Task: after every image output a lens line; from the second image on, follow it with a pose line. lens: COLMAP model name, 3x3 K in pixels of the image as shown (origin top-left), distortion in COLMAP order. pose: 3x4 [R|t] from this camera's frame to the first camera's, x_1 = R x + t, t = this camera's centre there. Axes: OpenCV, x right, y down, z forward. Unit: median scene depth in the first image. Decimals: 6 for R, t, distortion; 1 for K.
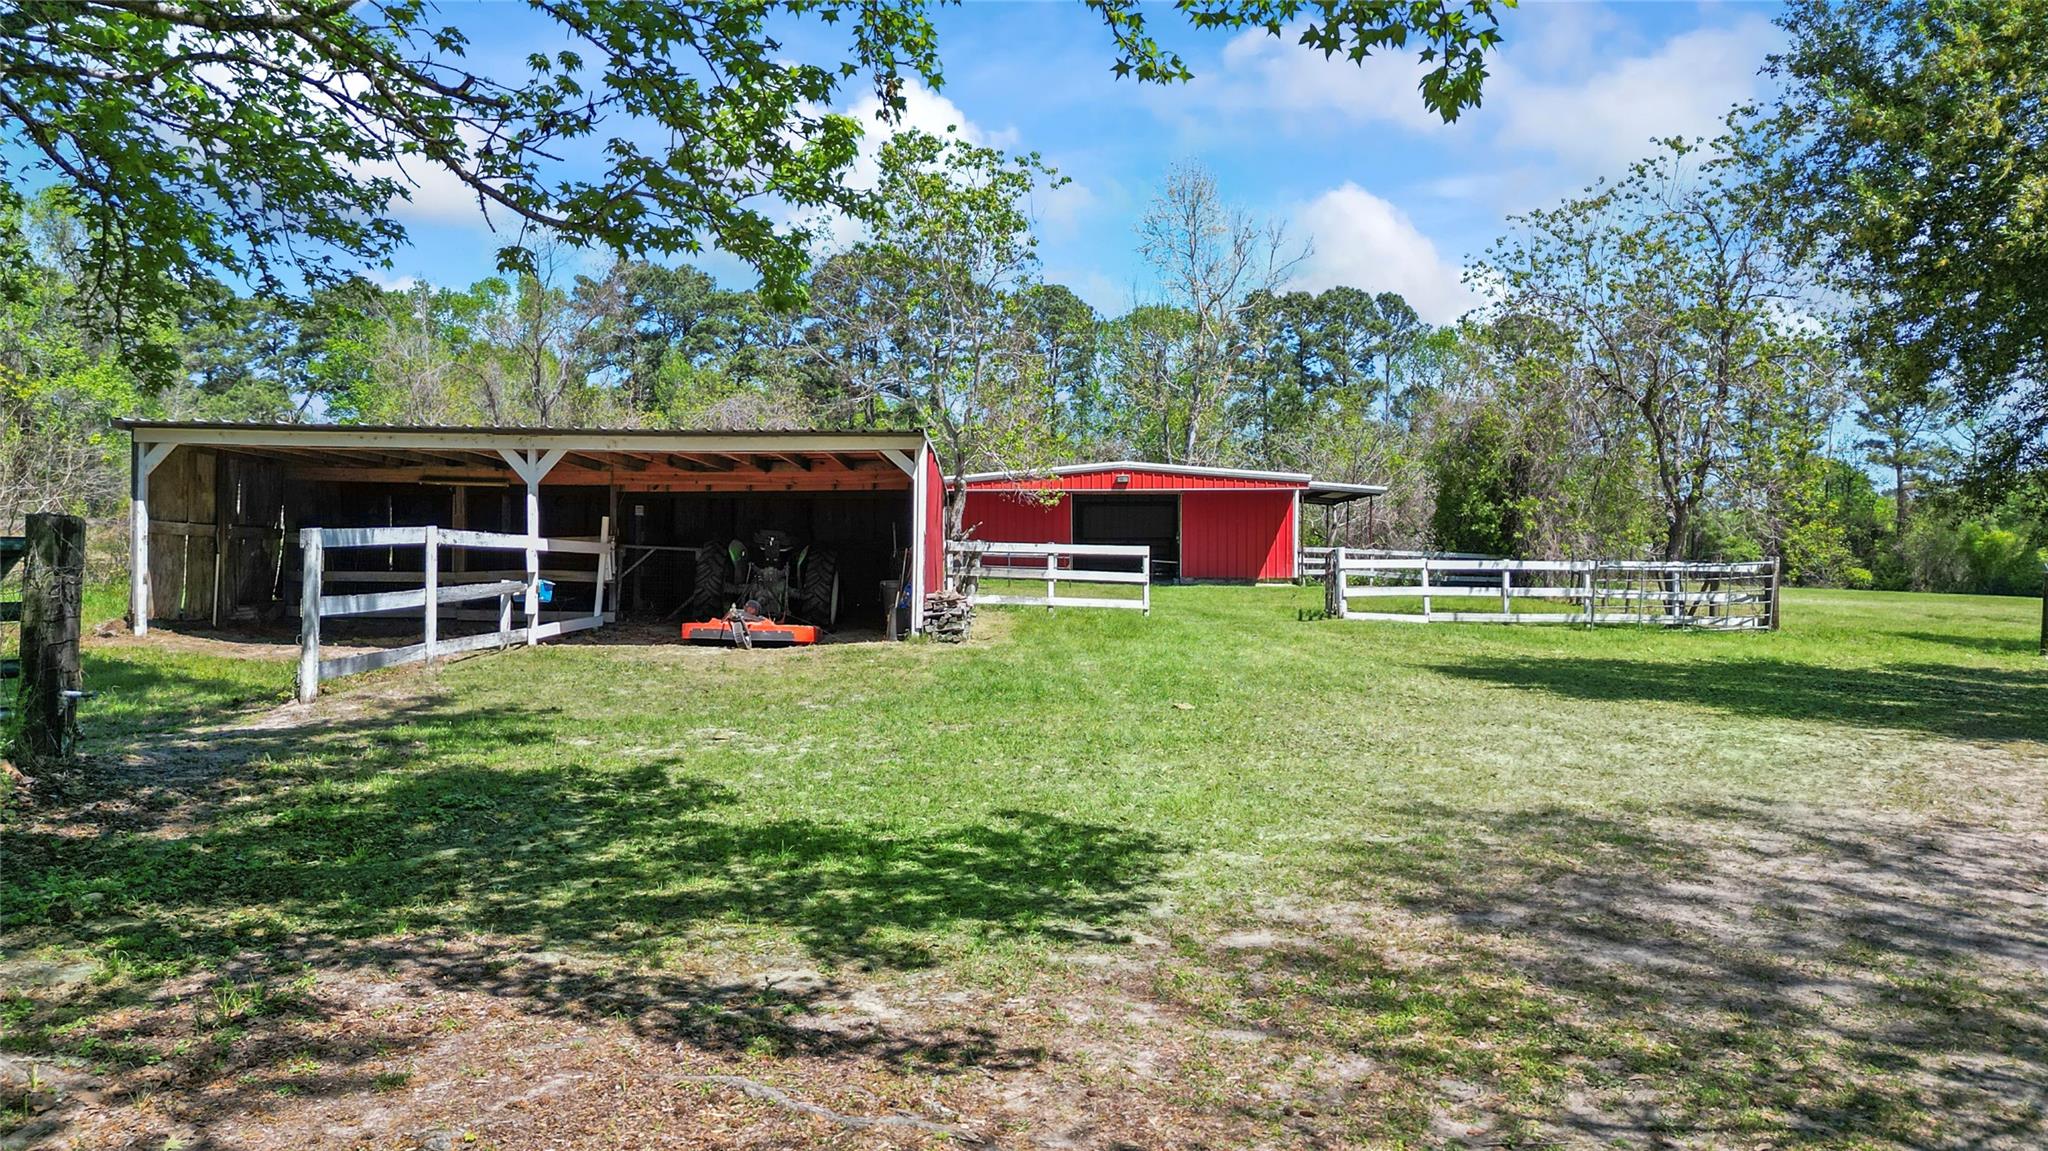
lens RADIAL K [[1443.0, 0, 1029.3], [0, 1443.0, 584.1], [0, 0, 1]] dist [0.093425, -0.096031]
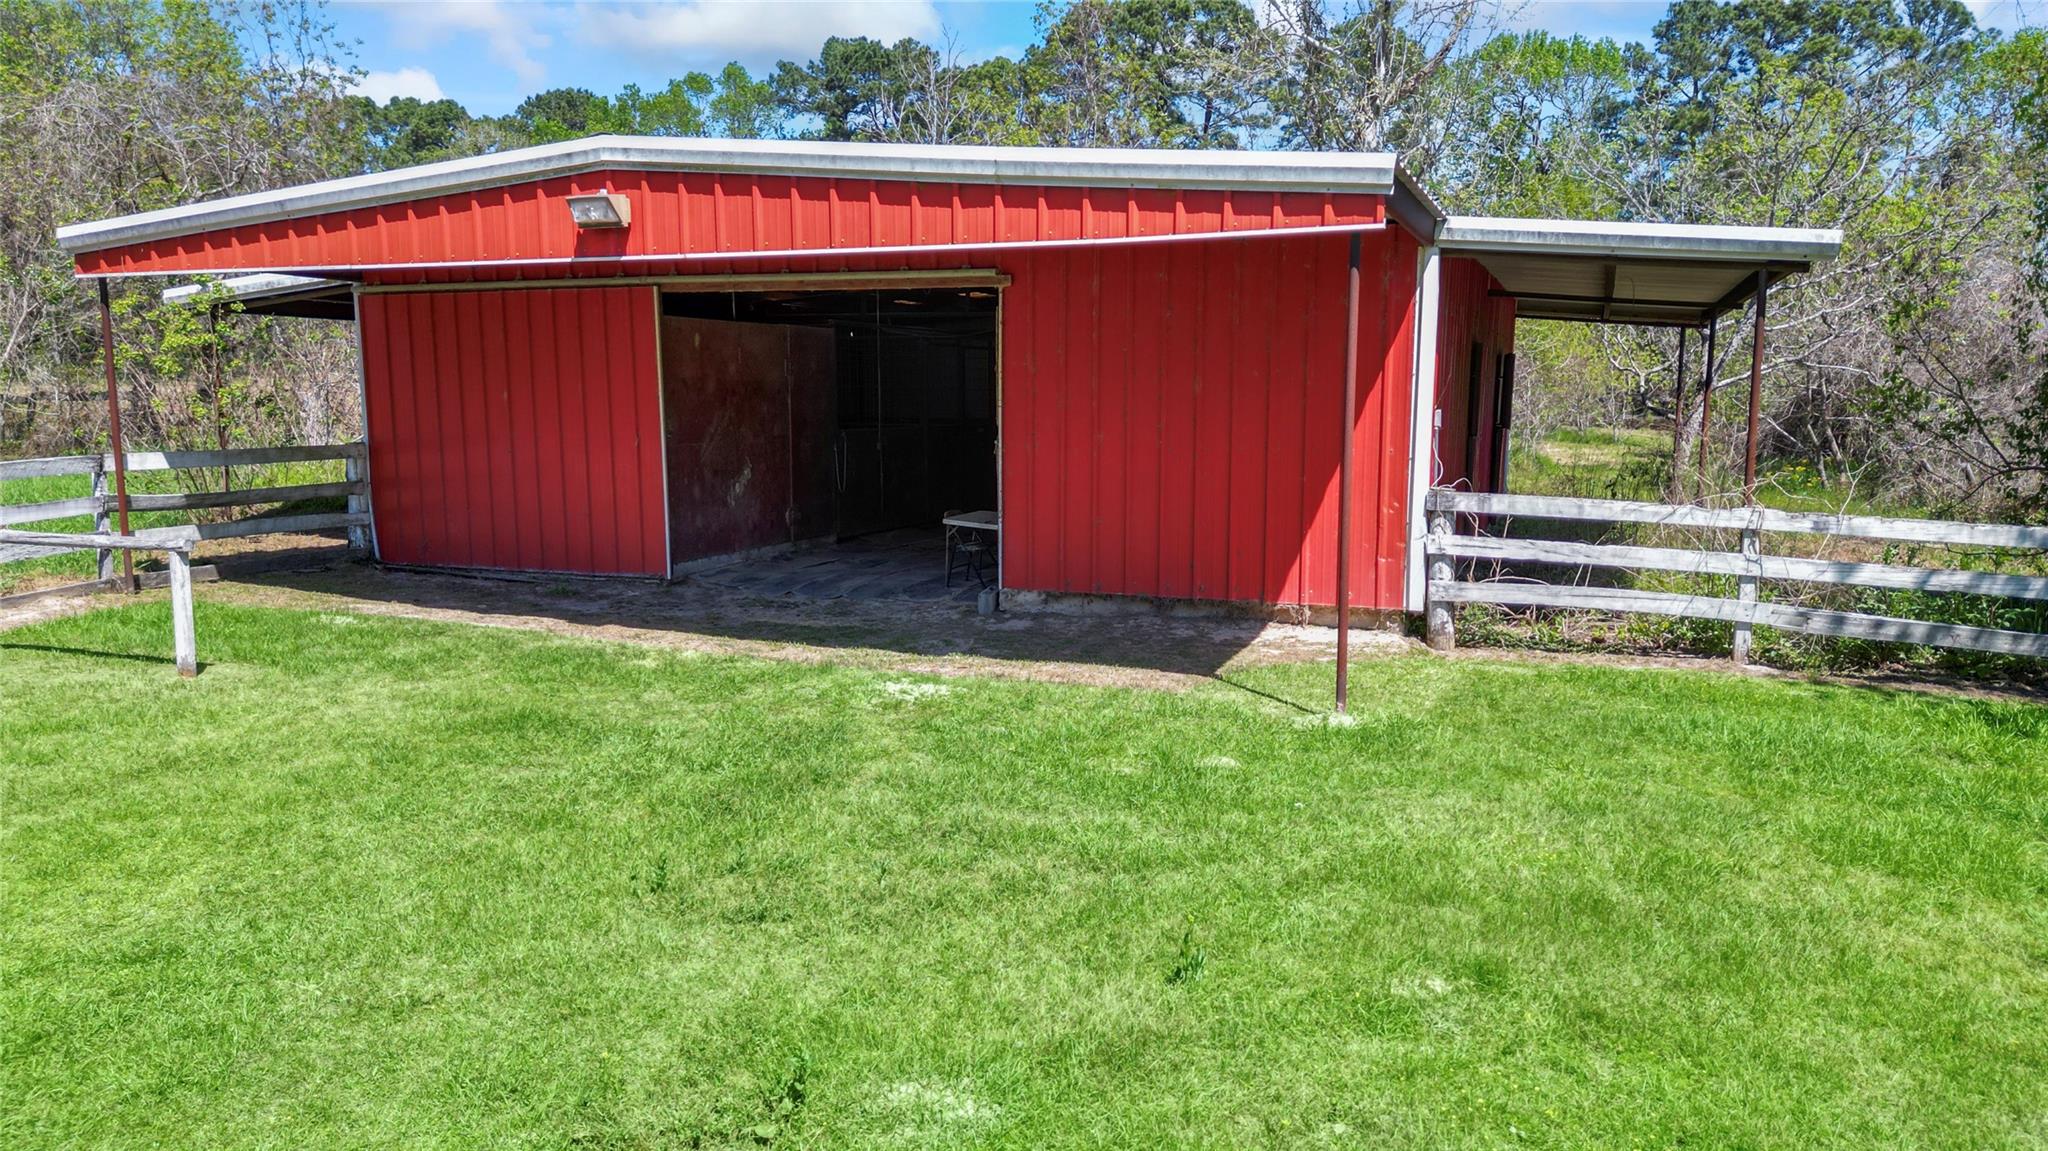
lens RADIAL K [[1443.0, 0, 1029.3], [0, 1443.0, 584.1], [0, 0, 1]] dist [0.093425, -0.096031]
pose [[0.958745, 0.036915, -0.281862, 0.079976], [-0.006543, 0.994135, 0.107945, -0.015185], [0.284194, -0.101647, 0.953363, 0.309560]]
